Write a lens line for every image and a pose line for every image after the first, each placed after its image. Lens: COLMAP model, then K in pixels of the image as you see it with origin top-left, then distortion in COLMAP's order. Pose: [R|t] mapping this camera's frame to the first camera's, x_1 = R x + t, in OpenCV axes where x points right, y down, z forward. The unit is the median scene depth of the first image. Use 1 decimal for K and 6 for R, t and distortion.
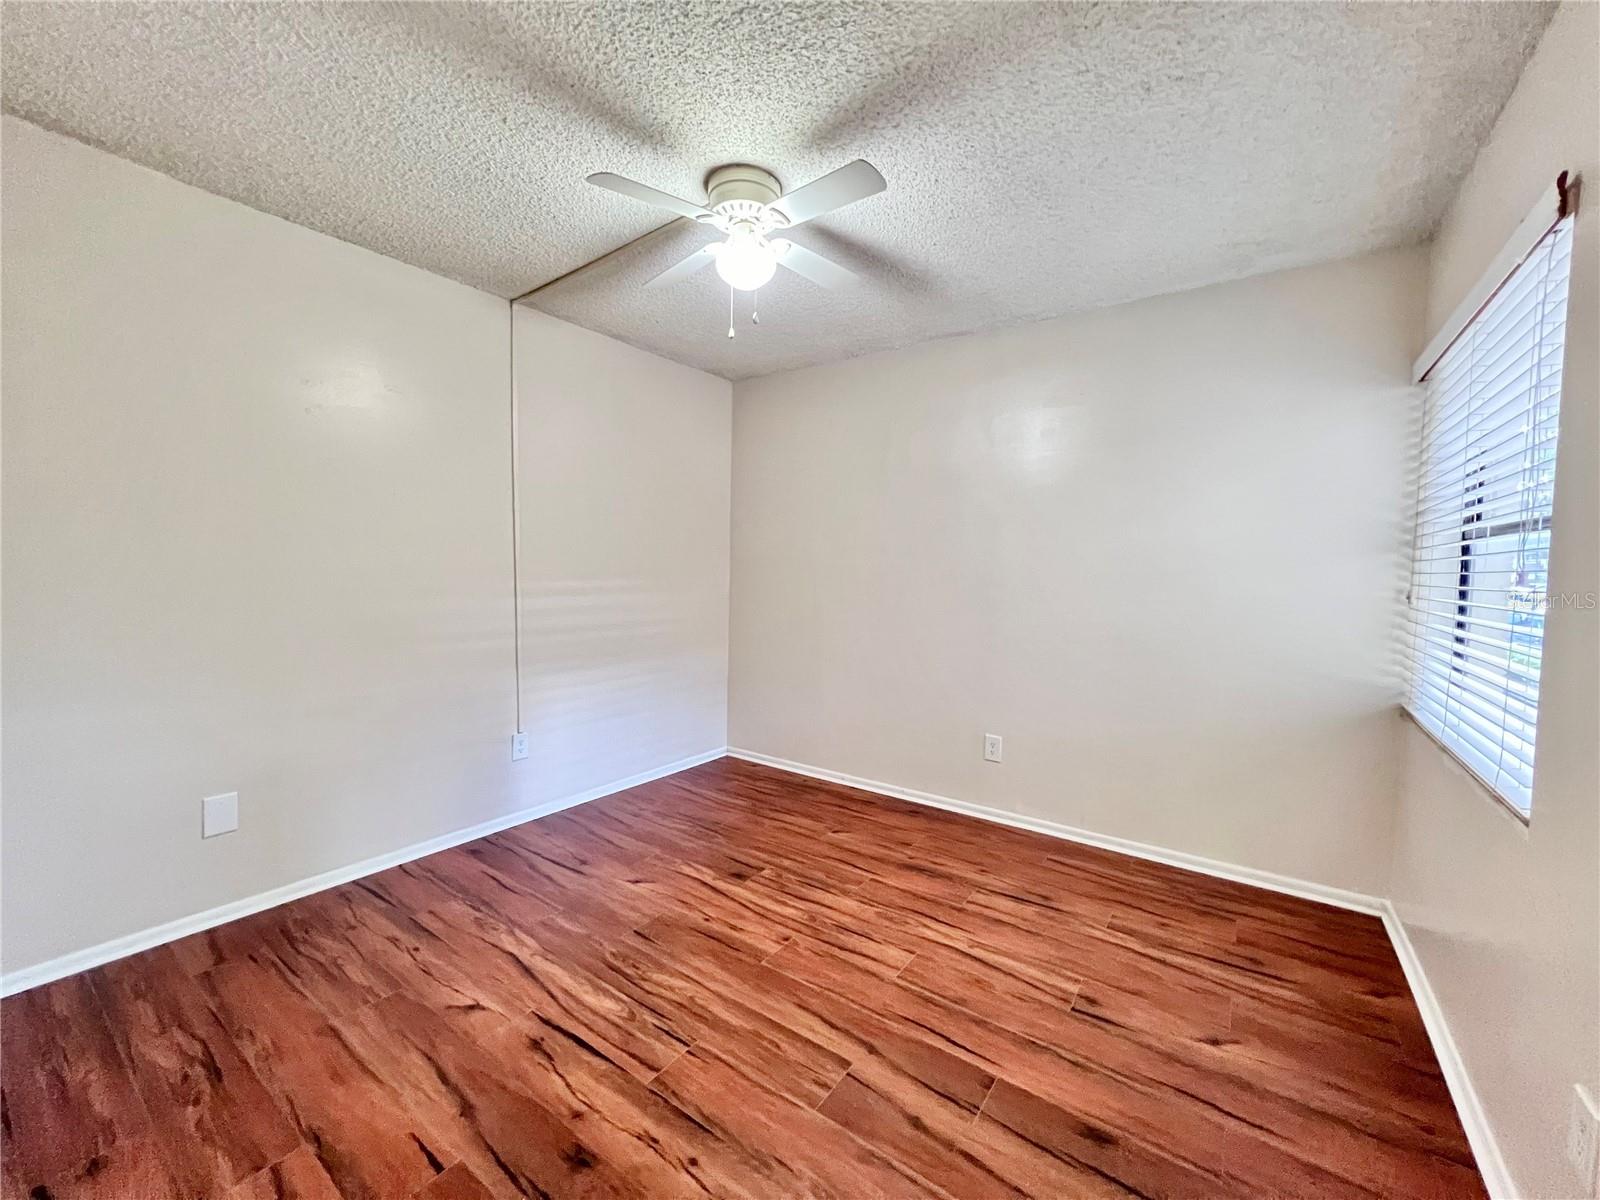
lens RADIAL K [[641.4, 0, 796.8], [0, 641.4, 599.8], [0, 0, 1]] dist [-0.003991, 0.000661]
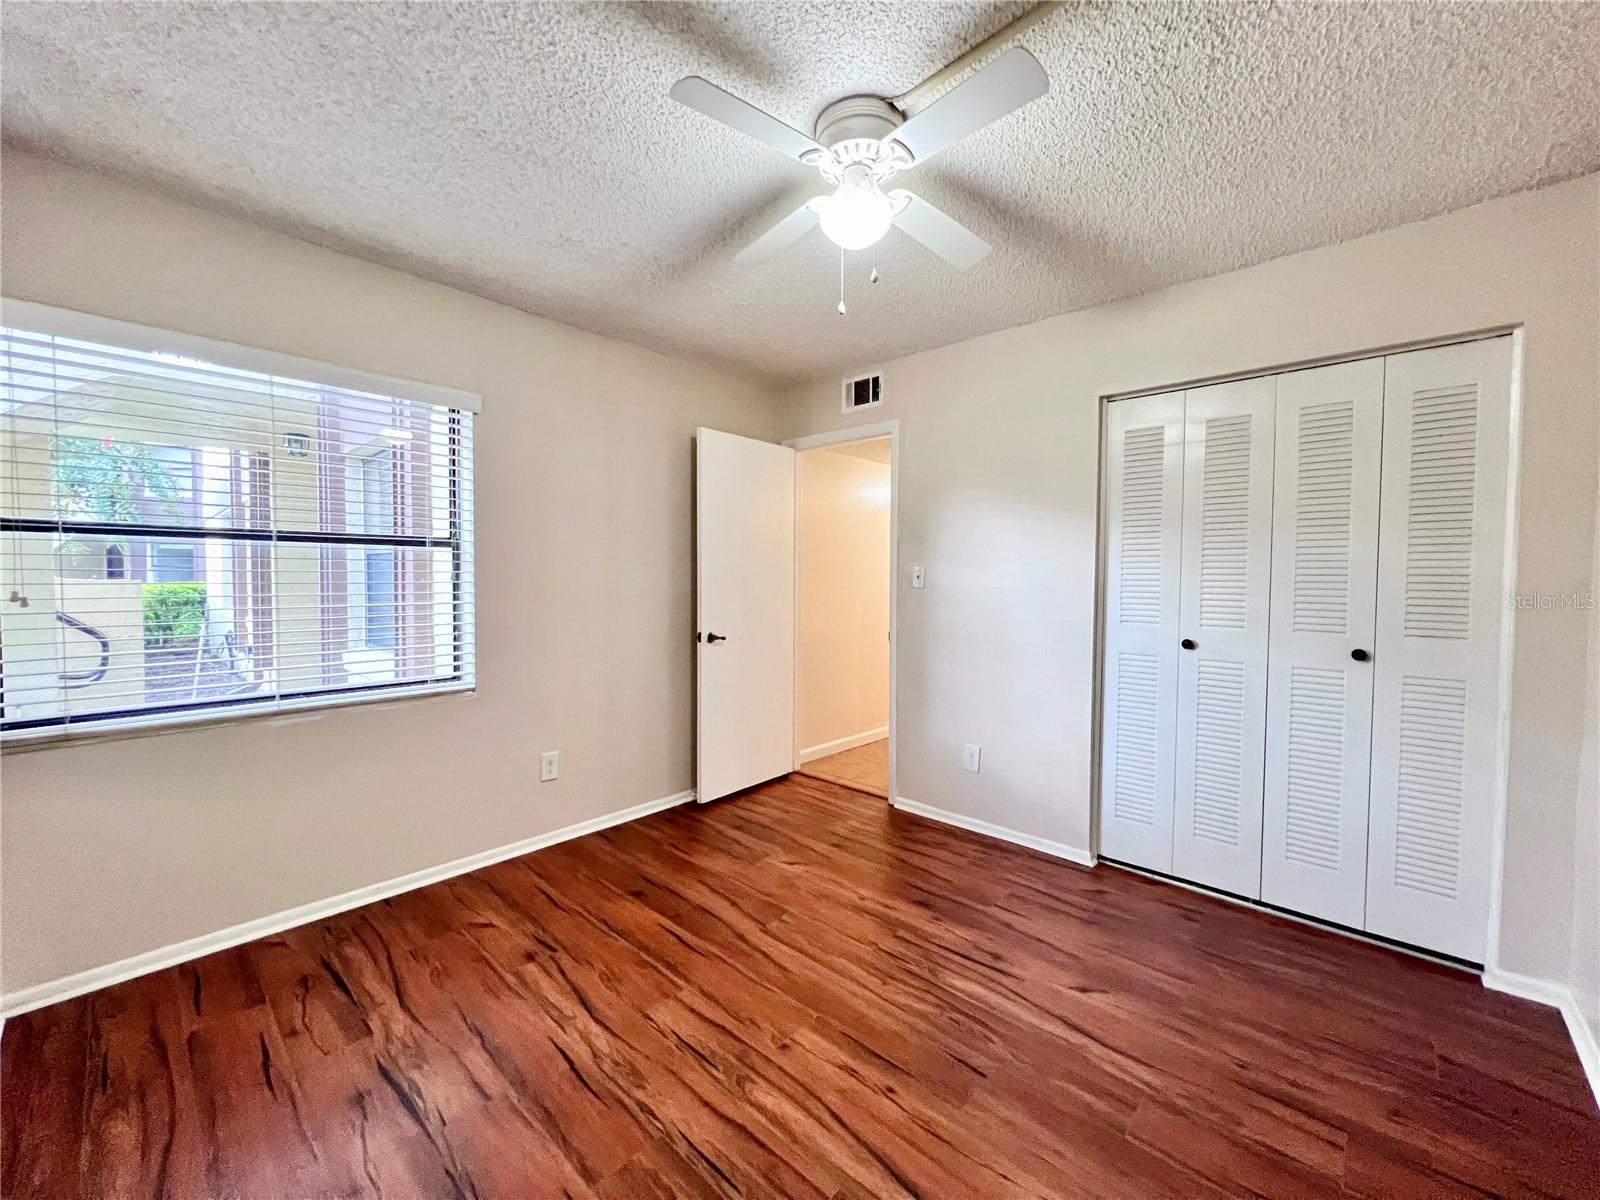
lens RADIAL K [[641.4, 0, 802.3], [0, 641.4, 597.4], [0, 0, 1]] dist [-0.003991, 0.000661]
pose [[-0.992091, -0.030469, 0.121767, -0.131431], [-0.020125, 0.996153, 0.085293, -0.108902], [-0.123898, 0.082168, -0.988887, 1.929797]]
